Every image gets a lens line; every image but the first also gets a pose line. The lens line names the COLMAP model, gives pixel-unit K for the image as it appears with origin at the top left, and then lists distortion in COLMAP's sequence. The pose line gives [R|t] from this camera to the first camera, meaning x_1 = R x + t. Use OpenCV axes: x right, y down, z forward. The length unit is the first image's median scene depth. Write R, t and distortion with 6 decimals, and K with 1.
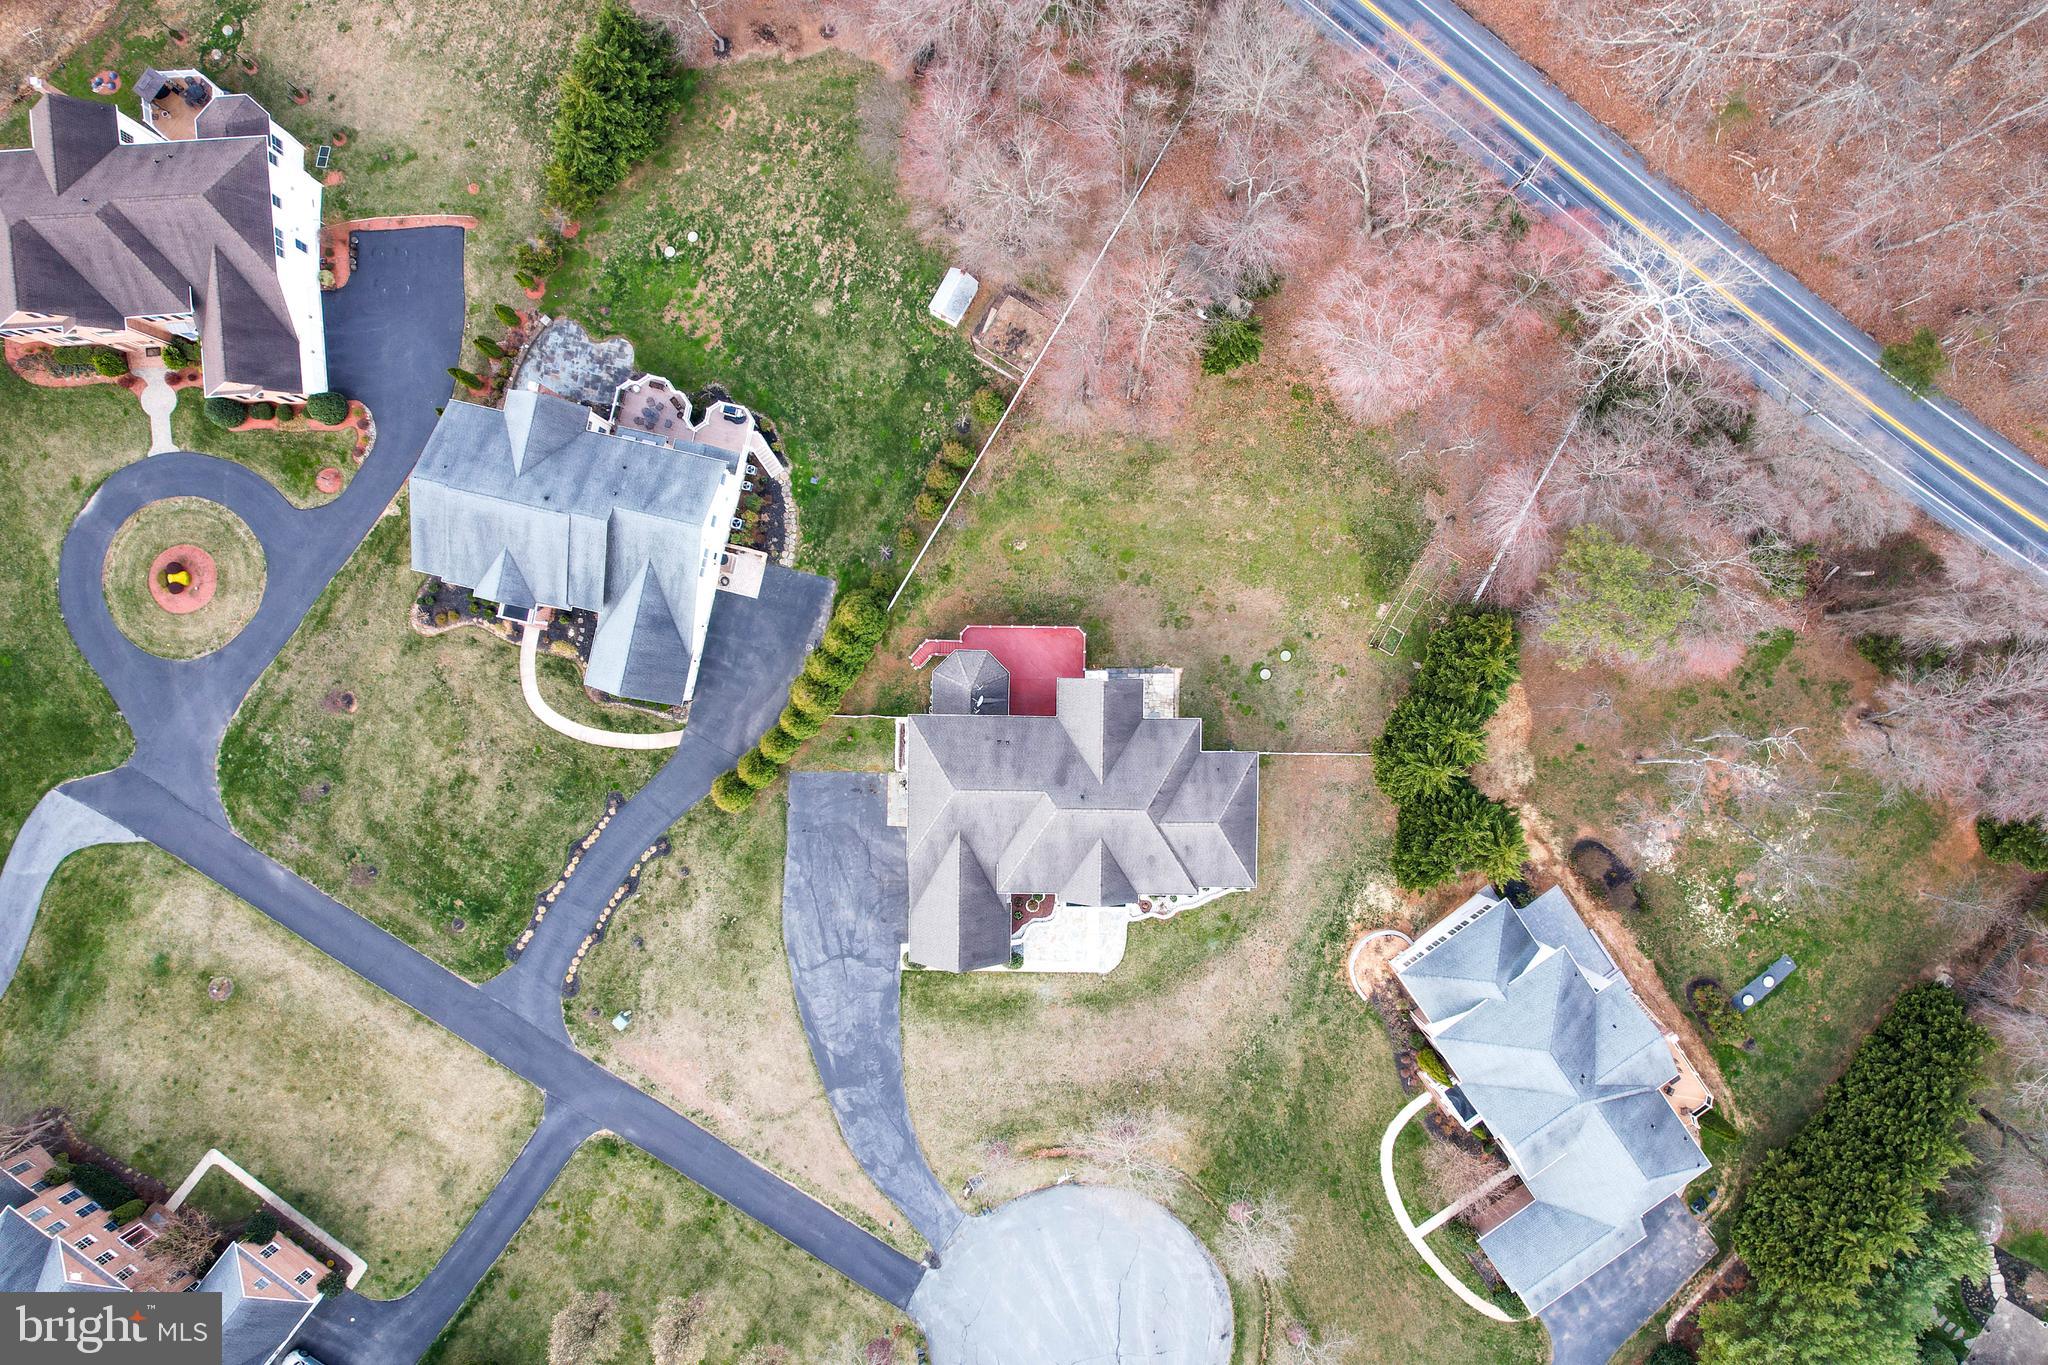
lens RADIAL K [[1312.2, 0, 1036.2], [0, 1312.2, 670.3], [0, 0, 1]] dist [-0.067639, 0.059985]
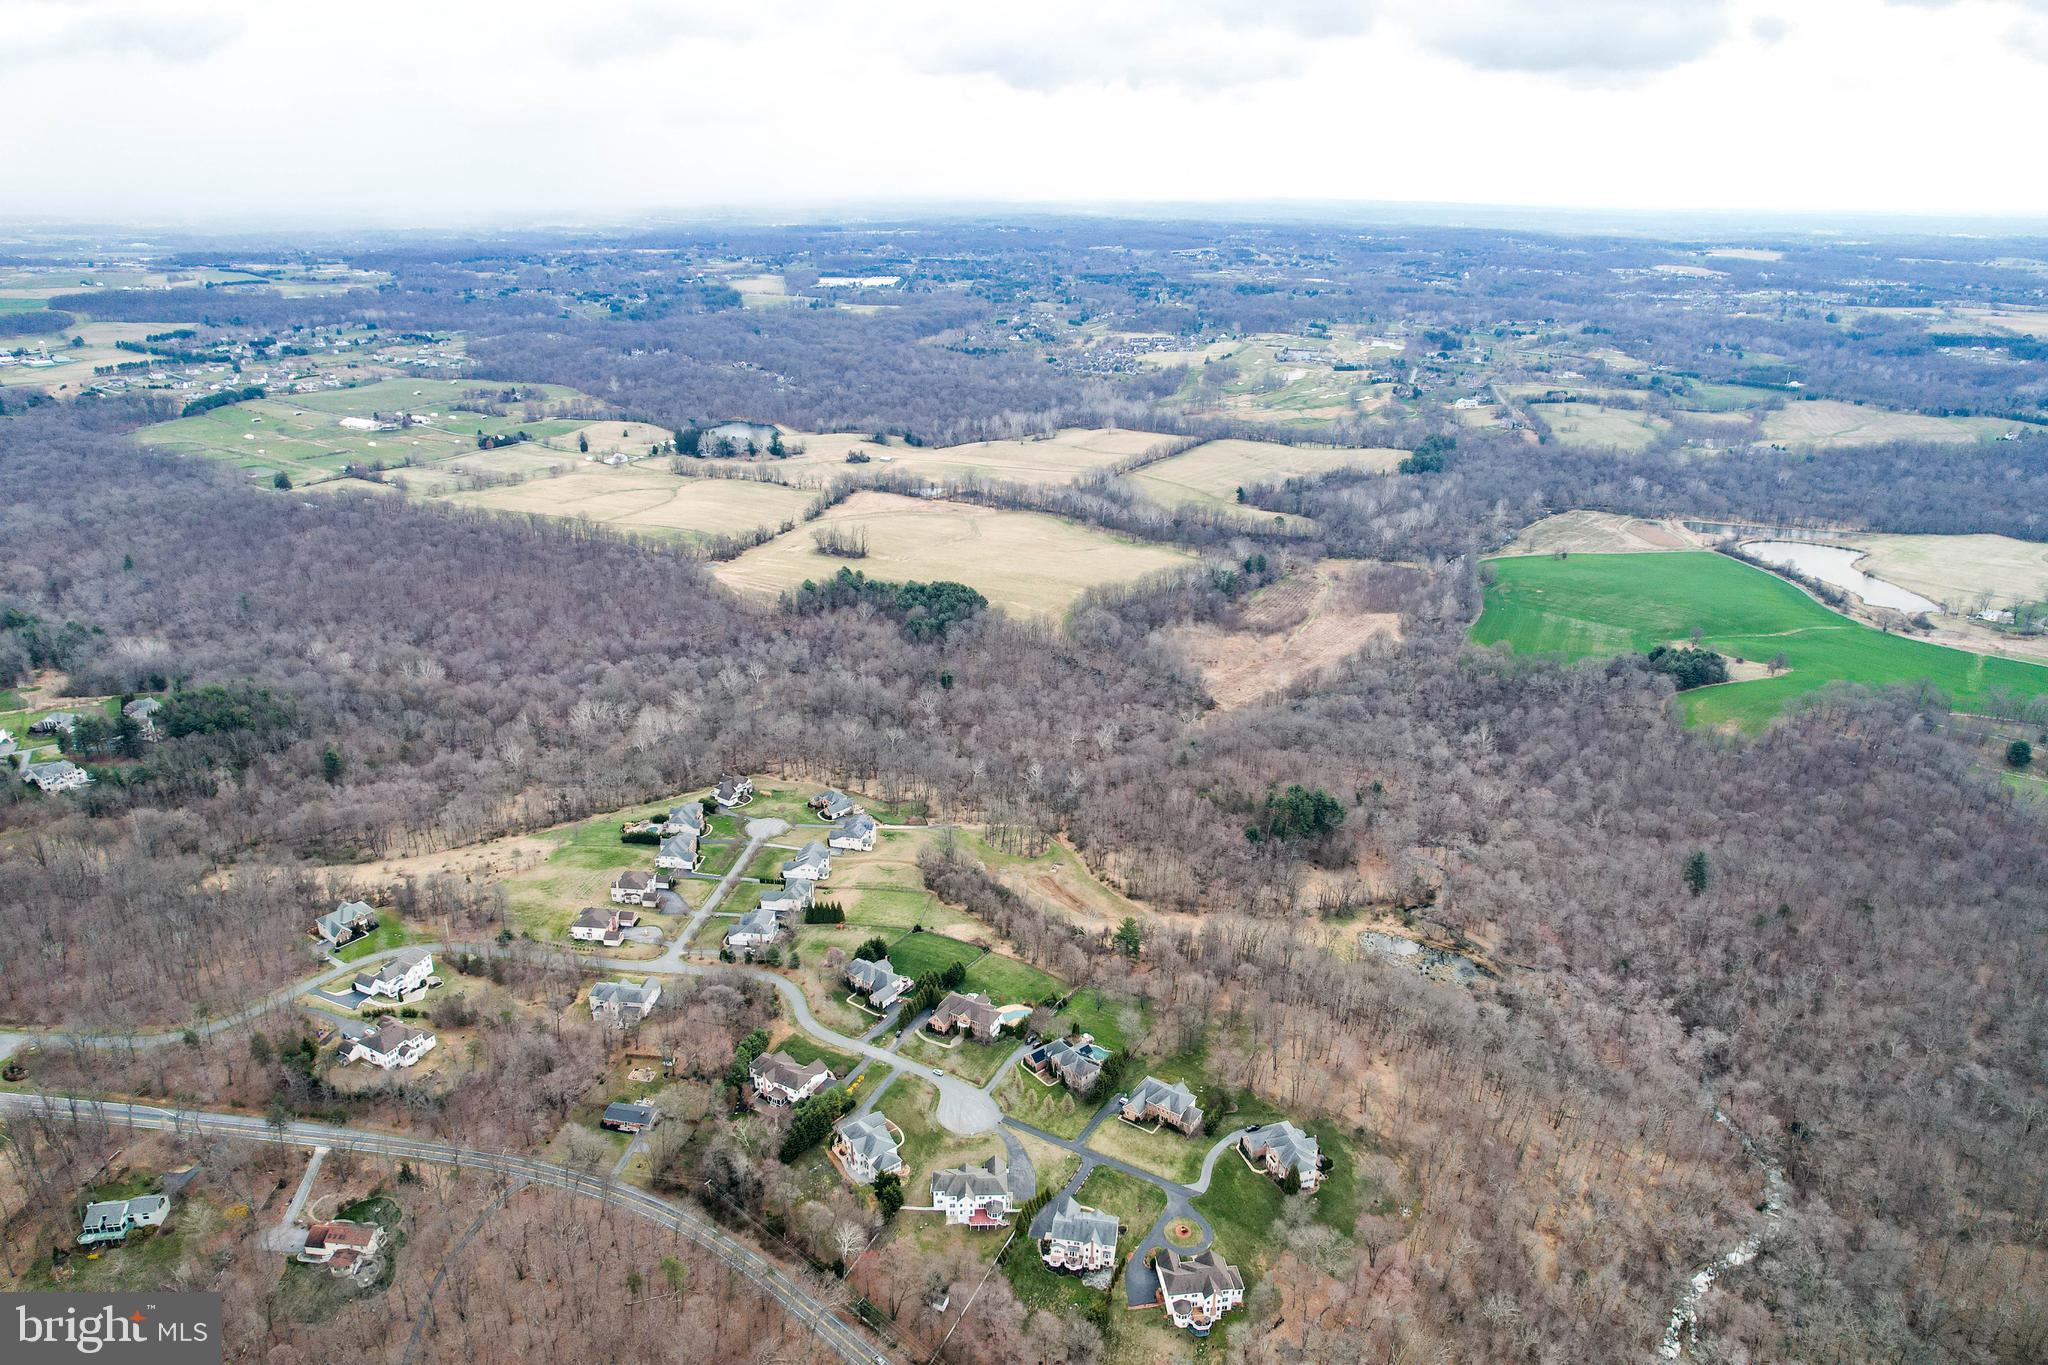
lens RADIAL K [[1312.2, 0, 1034.0], [0, 1312.2, 678.3], [0, 0, 1]] dist [-0.067639, 0.059985]
pose [[-0.998088, -0.001561, -0.061793, 0.090638], [-0.056788, -0.371657, 0.926632, -3.335533], [-0.024412, 0.928369, 0.370857, -2.264293]]
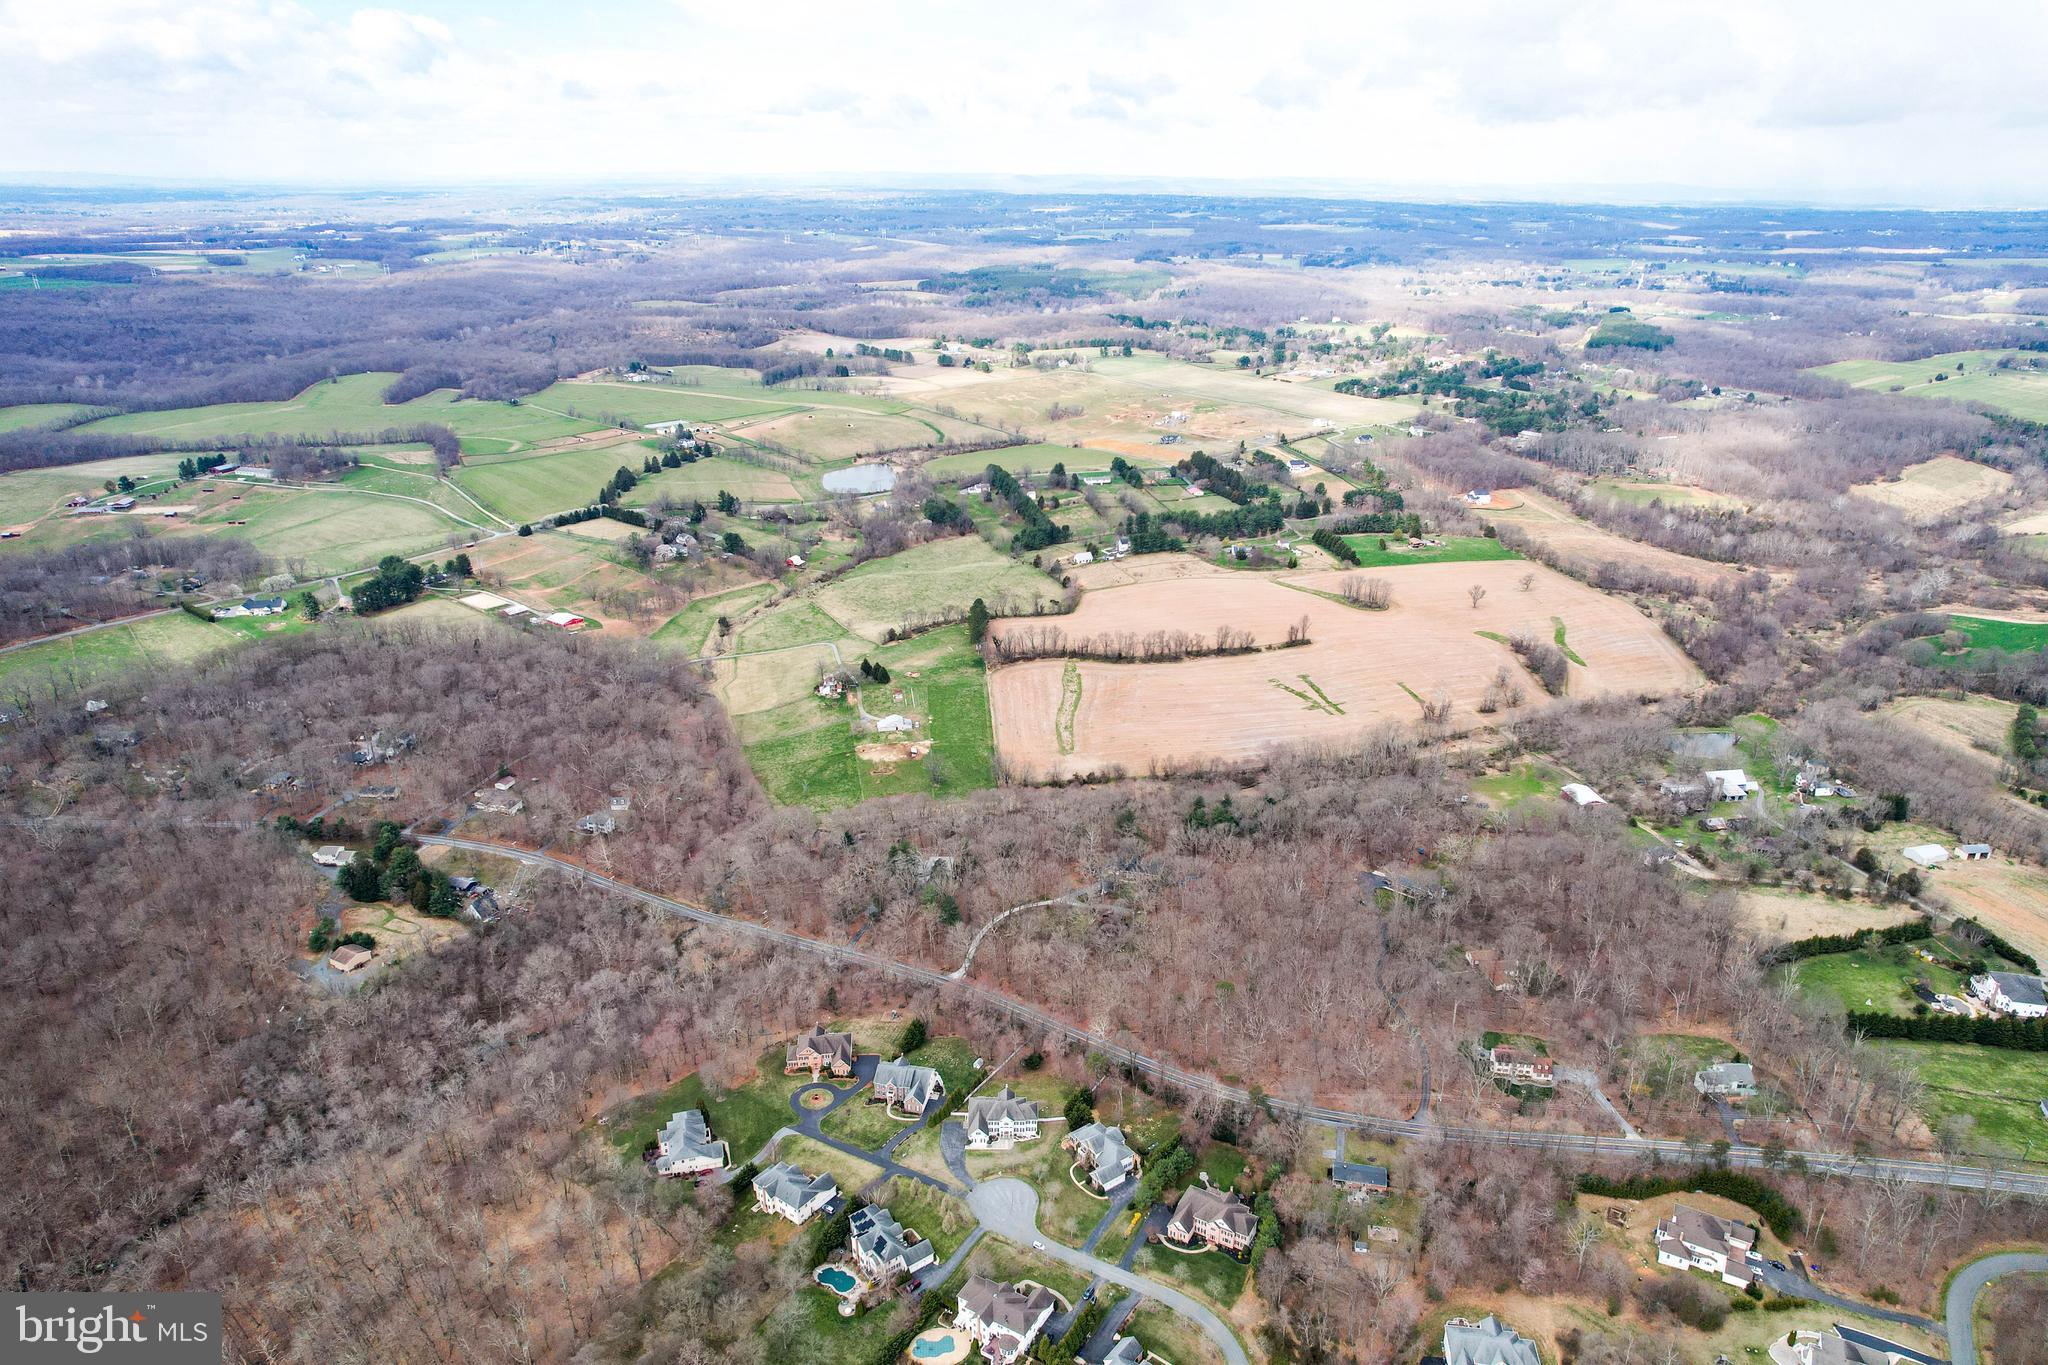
lens RADIAL K [[1312.2, 0, 1033.7], [0, 1312.2, 673.2], [0, 0, 1]] dist [-0.067639, 0.059985]
pose [[0.999717, -0.014147, 0.019140, 0.075470], [0.022906, 0.353451, -0.935172, 3.950309], [0.006465, 0.935346, 0.353675, -2.206625]]
